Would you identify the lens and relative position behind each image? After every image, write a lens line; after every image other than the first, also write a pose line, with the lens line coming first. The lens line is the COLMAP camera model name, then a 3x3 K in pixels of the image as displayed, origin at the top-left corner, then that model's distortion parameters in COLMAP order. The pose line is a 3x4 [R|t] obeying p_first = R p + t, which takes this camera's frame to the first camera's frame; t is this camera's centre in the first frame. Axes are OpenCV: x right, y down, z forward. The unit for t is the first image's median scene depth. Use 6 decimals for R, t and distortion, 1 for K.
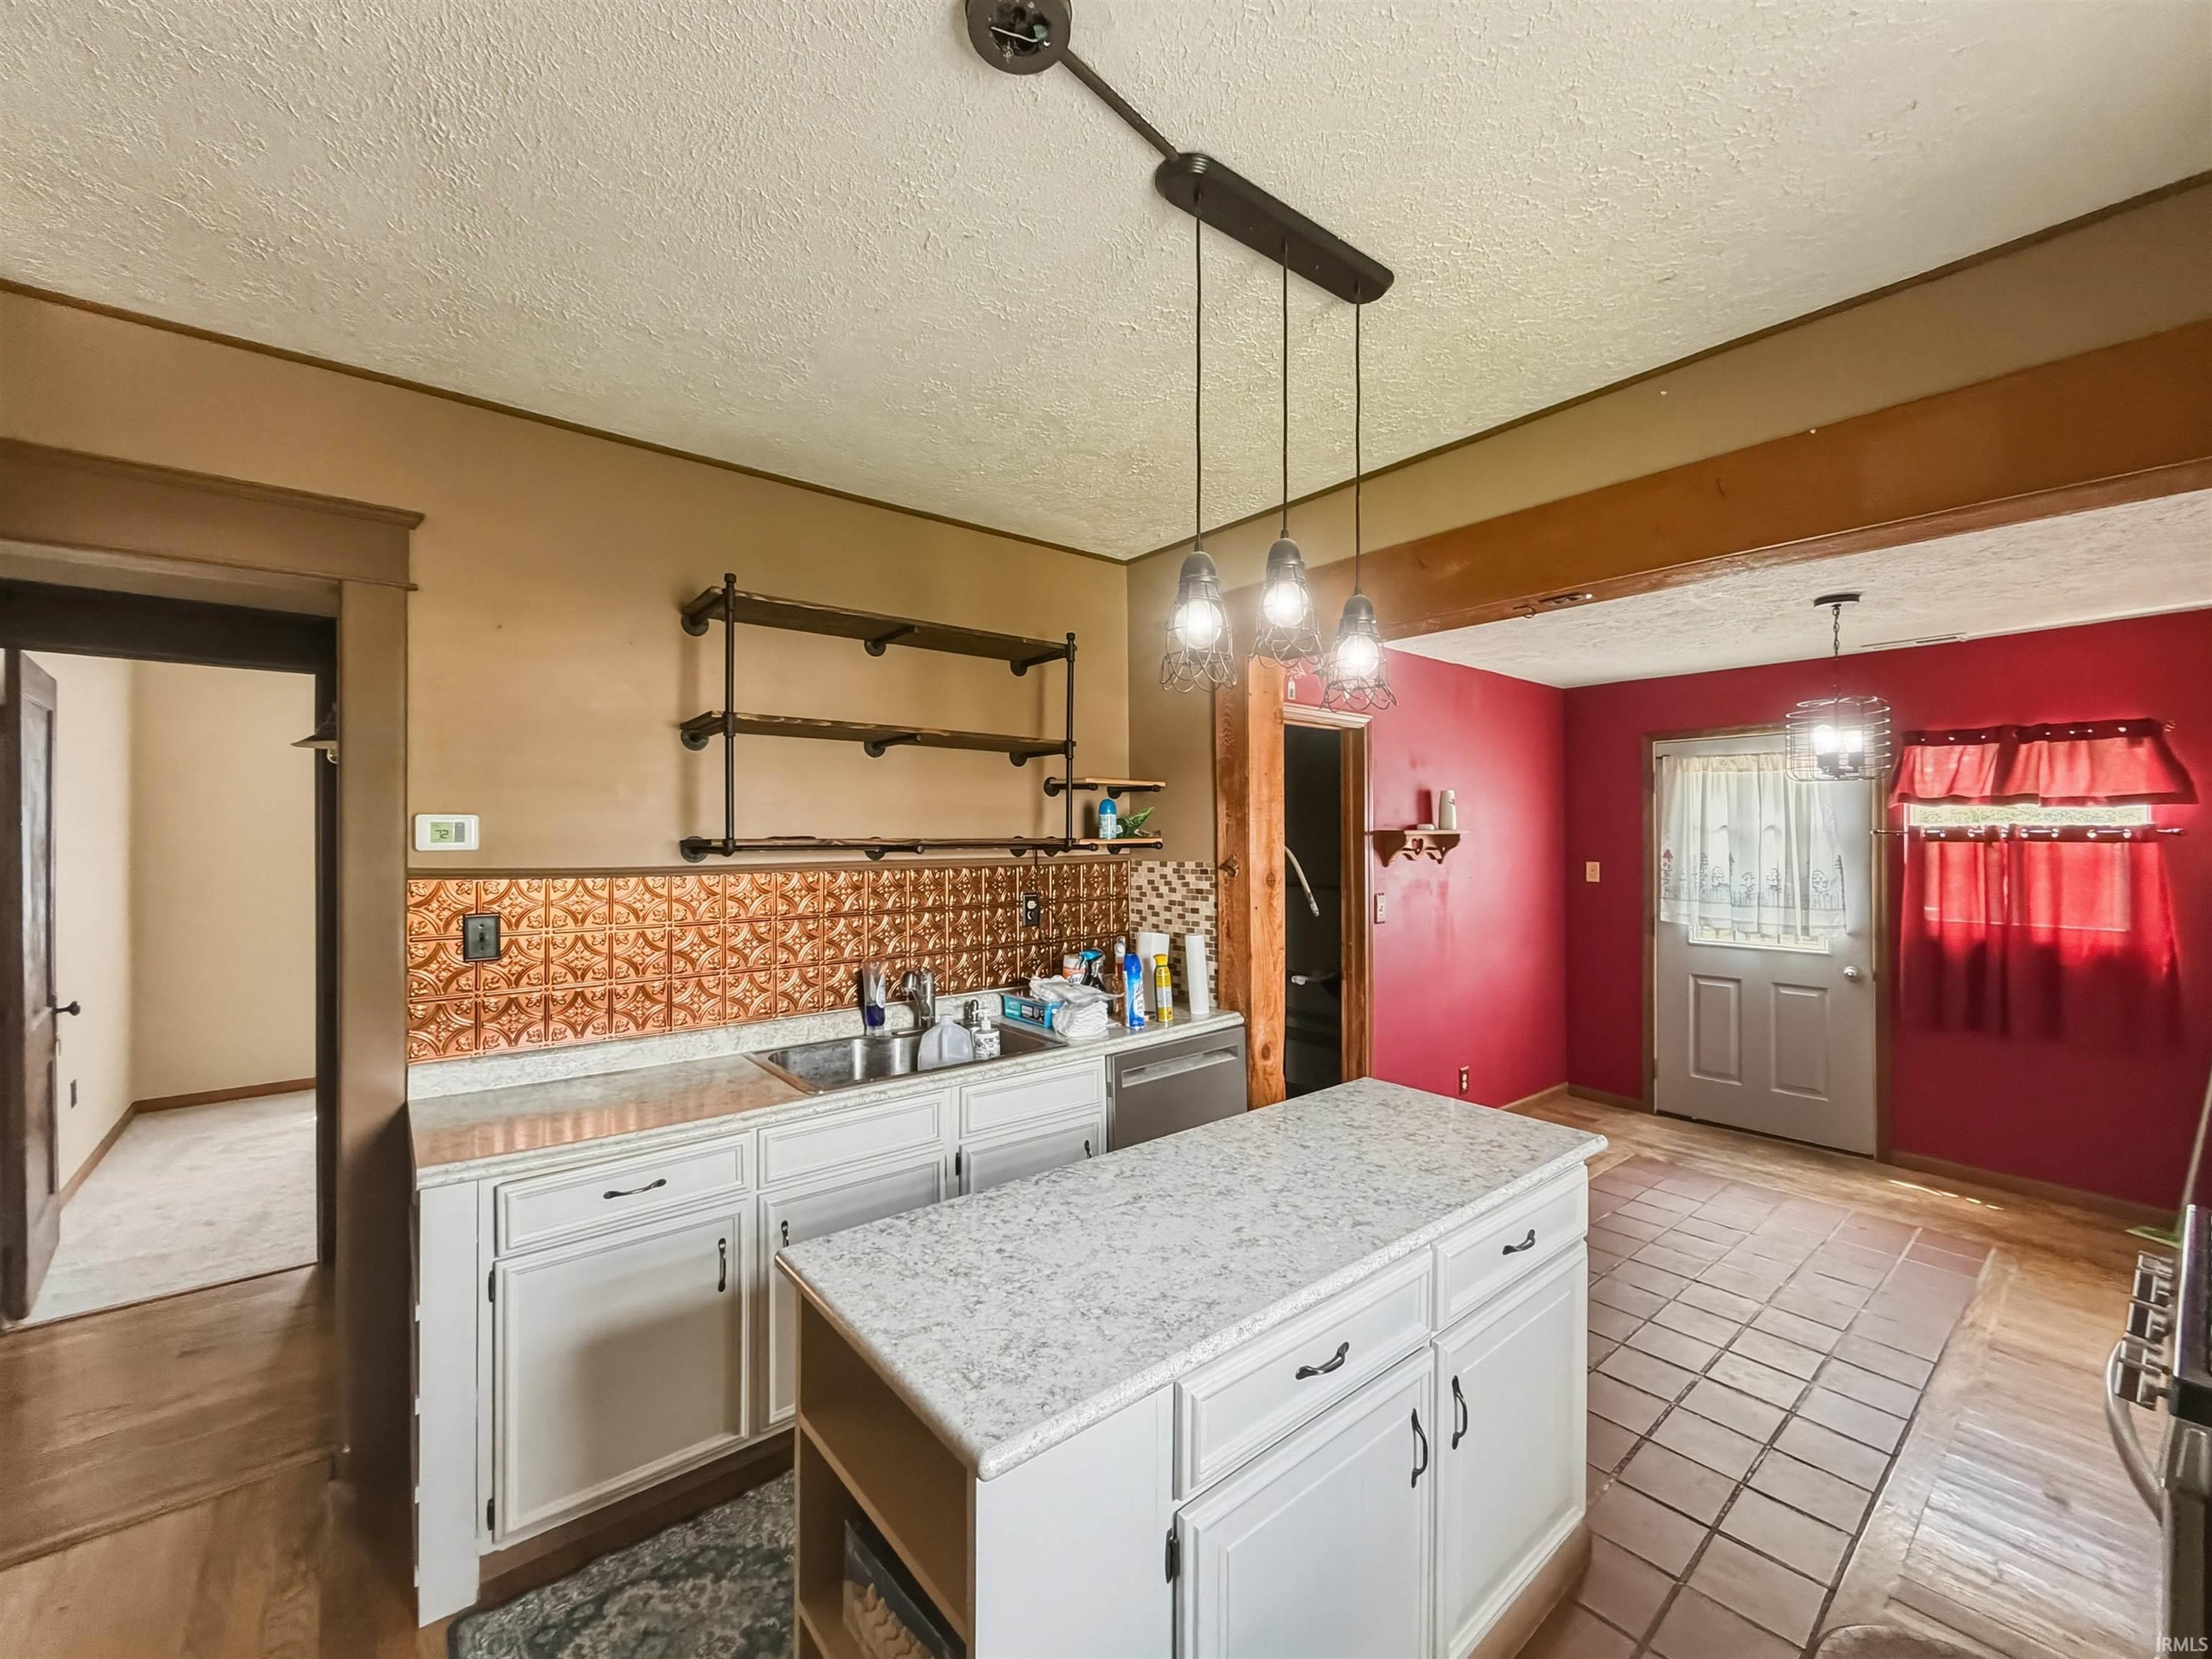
lens RADIAL K [[888.5, 0, 1108.1], [0, 888.5, 829.2], [0, 0, 1]] dist [-0.001057, 0.000131]
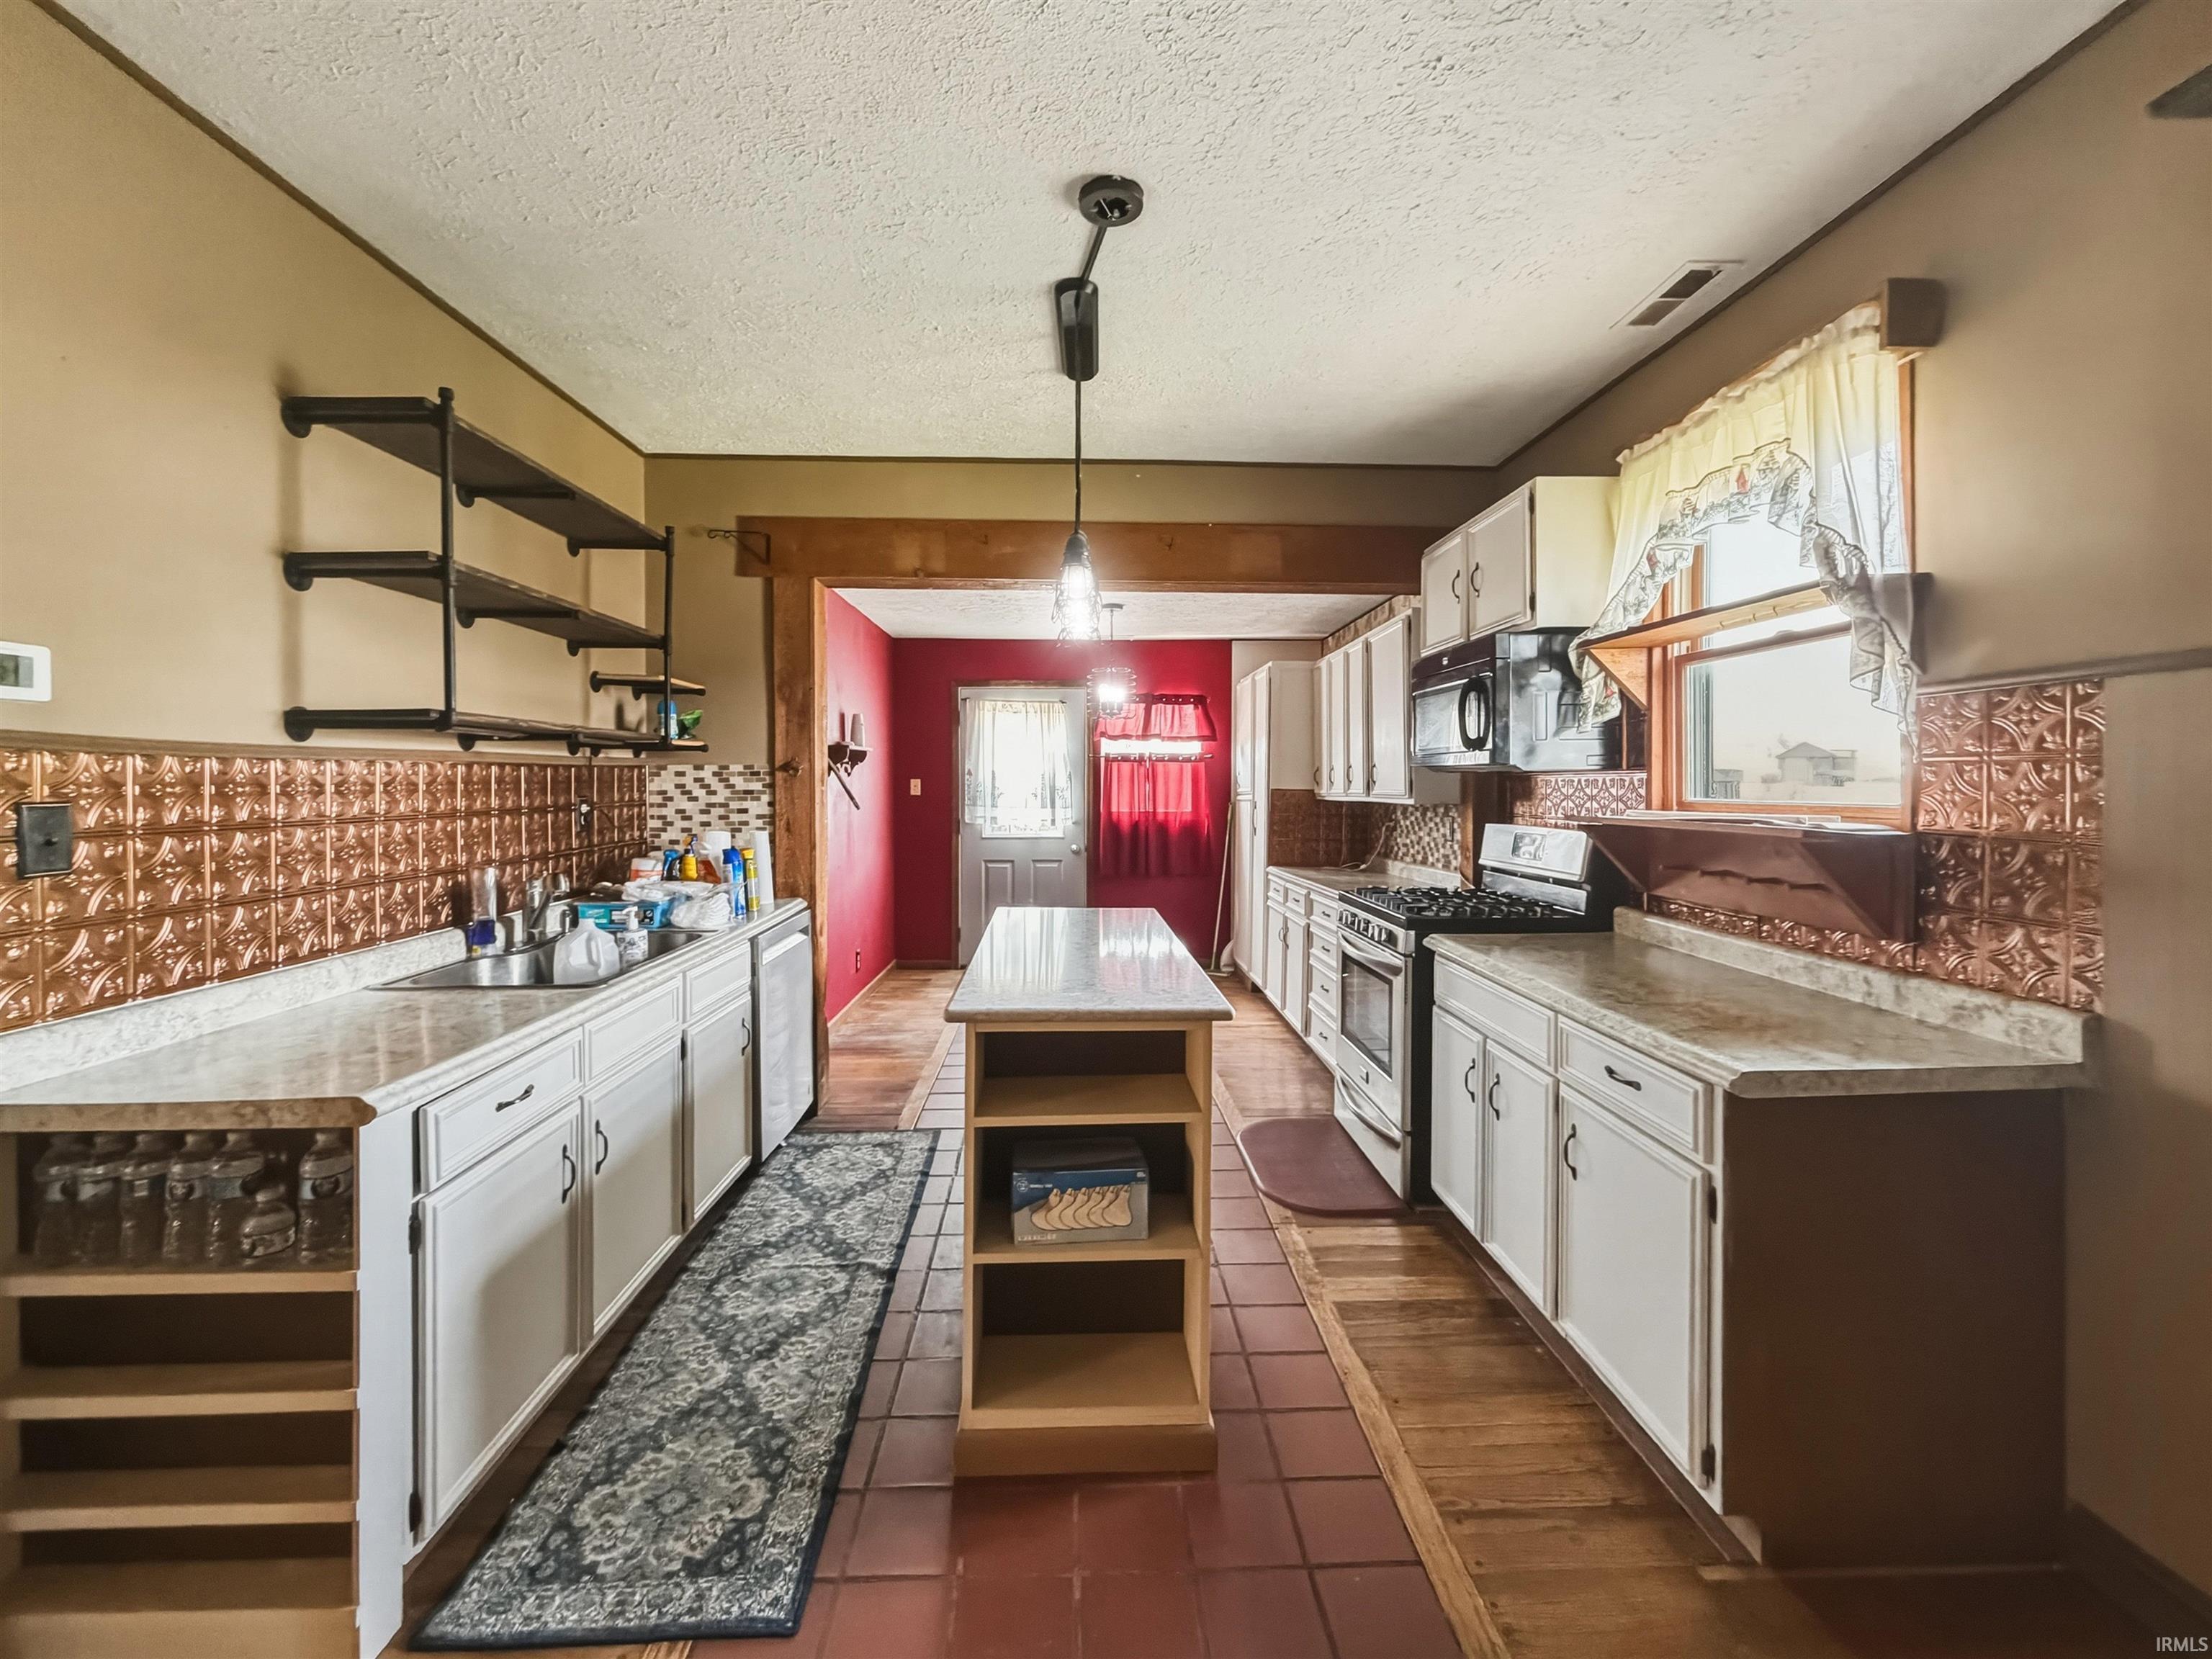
lens RADIAL K [[888.5, 0, 1129.8], [0, 888.5, 784.8], [0, 0, 1]] dist [-0.001057, 0.000131]
pose [[0.607860, -0.007571, 0.794008, -0.448950], [-0.006531, 0.999873, 0.014534, 0.041398], [-0.794017, -0.014020, 0.607734, -0.005669]]
